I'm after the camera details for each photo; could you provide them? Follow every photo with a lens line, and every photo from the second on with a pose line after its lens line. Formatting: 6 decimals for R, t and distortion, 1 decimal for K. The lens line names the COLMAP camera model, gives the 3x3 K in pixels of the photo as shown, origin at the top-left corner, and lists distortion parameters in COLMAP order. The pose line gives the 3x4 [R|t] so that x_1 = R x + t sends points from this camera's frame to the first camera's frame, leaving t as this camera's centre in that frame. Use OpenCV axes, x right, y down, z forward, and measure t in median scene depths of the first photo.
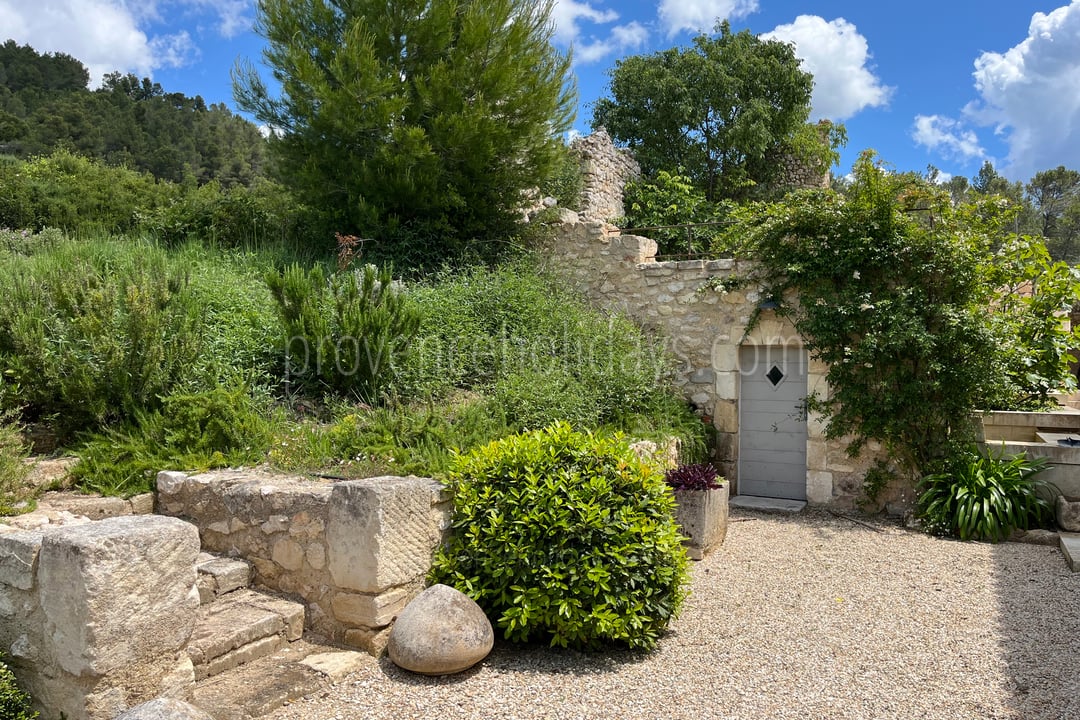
lens RADIAL K [[809.4, 0, 540.0], [0, 809.4, 360.0], [0, 0, 1]] dist [0.009450, 0.000304]
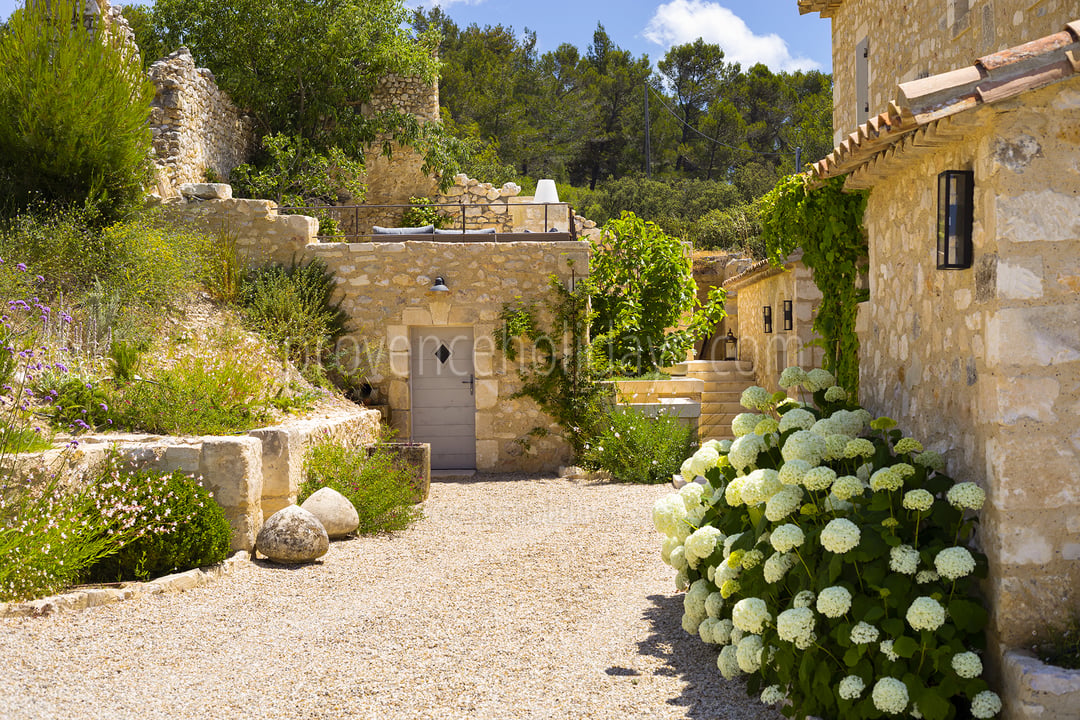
lens RADIAL K [[1180.7, 0, 579.7], [0, 1180.7, 358.8], [0, 0, 1]] dist [-0.023789, -0.020441]
pose [[0.889894, -0.032290, 0.455022, -0.250007], [0.023259, 0.999406, 0.025433, -0.008887], [-0.455573, -0.012049, 0.890117, -0.446027]]
